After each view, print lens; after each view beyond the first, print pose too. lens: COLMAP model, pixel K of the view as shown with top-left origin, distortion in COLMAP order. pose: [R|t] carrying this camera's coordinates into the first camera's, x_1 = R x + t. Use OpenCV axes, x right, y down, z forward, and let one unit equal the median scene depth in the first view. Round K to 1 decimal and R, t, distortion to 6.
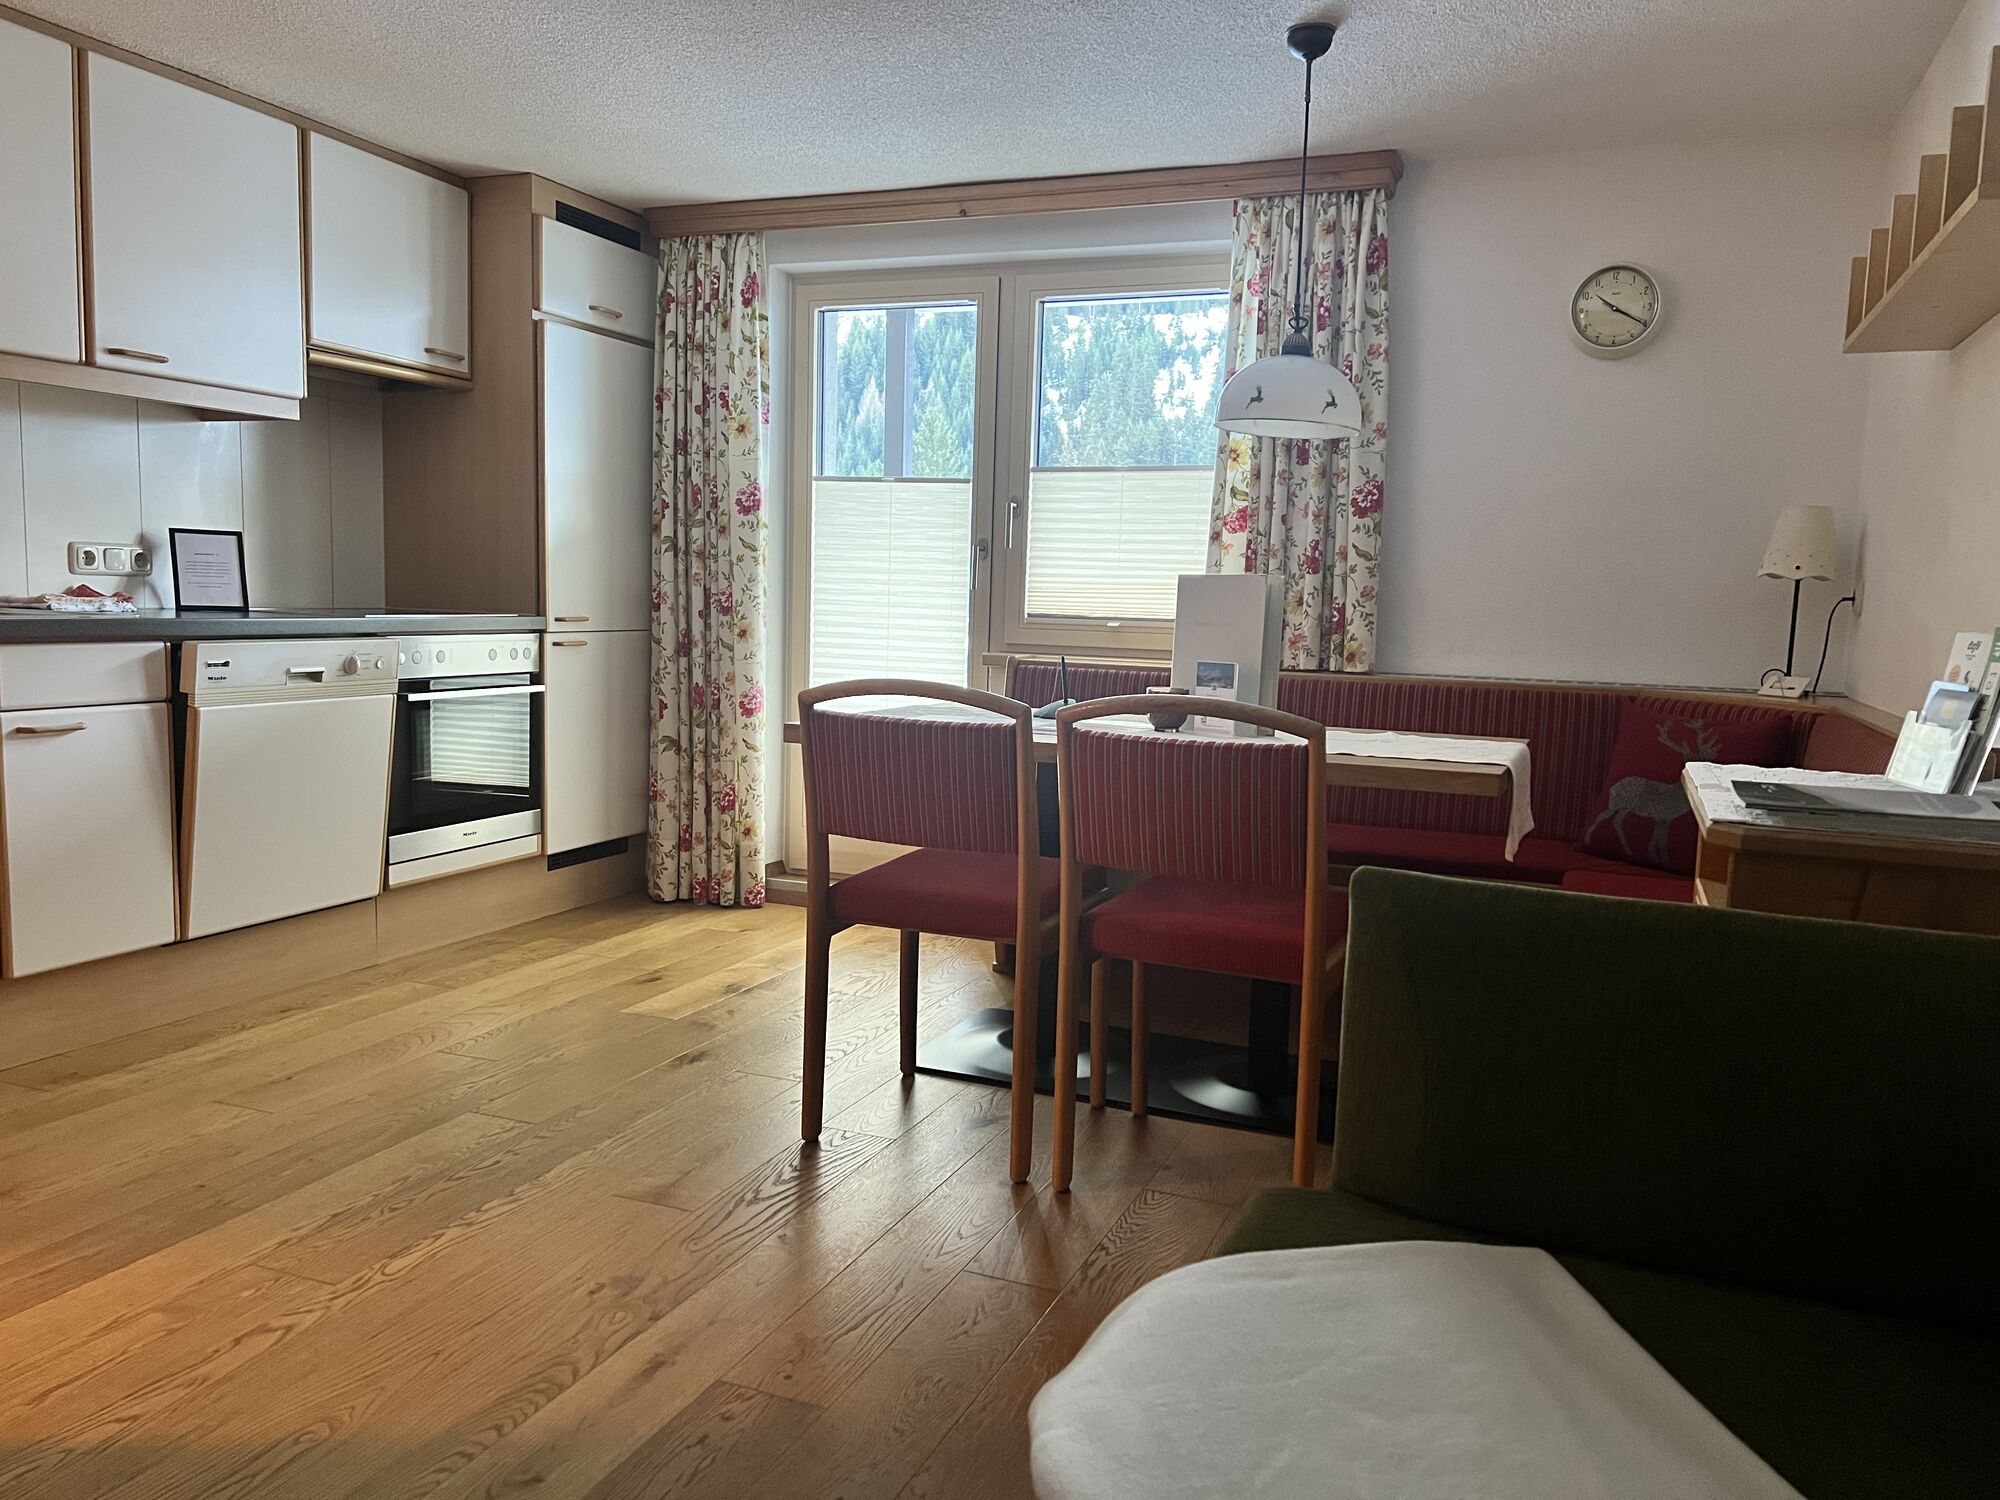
lens RADIAL K [[1517.8, 0, 1002.0], [0, 1517.8, 755.7], [0, 0, 1]] dist [0.001126, -0.010949]
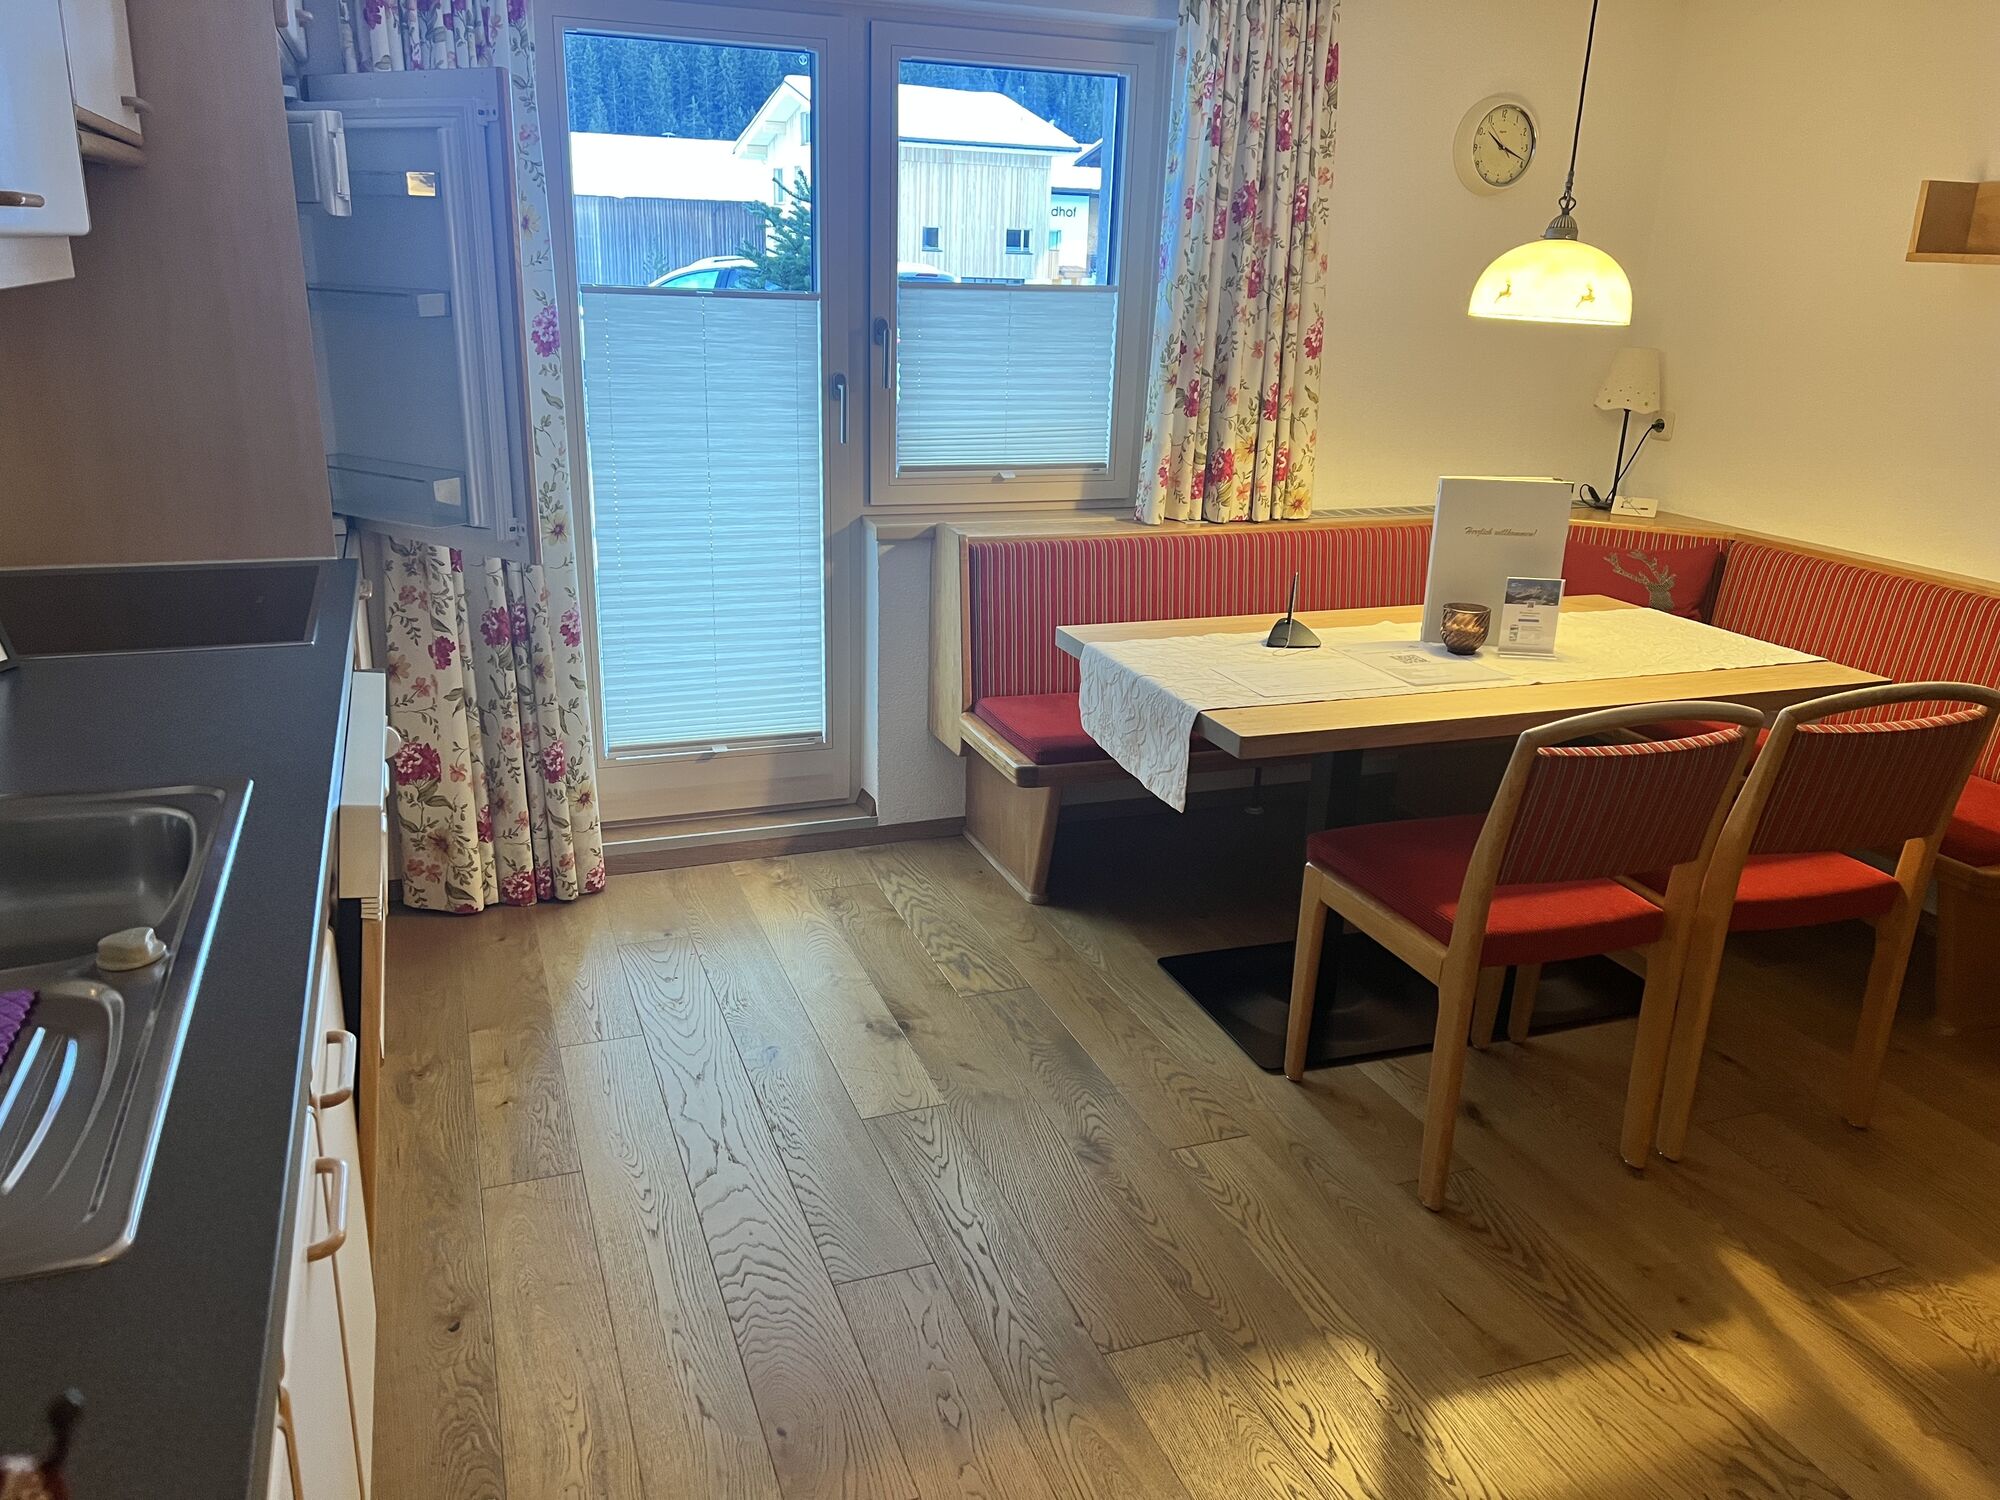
lens RADIAL K [[1517.8, 0, 1001.9], [0, 1517.8, 748.5], [0, 0, 1]] dist [0.001126, -0.010949]
pose [[0.737012, -0.212787, 0.641510, -0.493842], [0.063391, 0.966727, 0.247833, -0.144163], [-0.672901, -0.141990, 0.725977, 0.341799]]
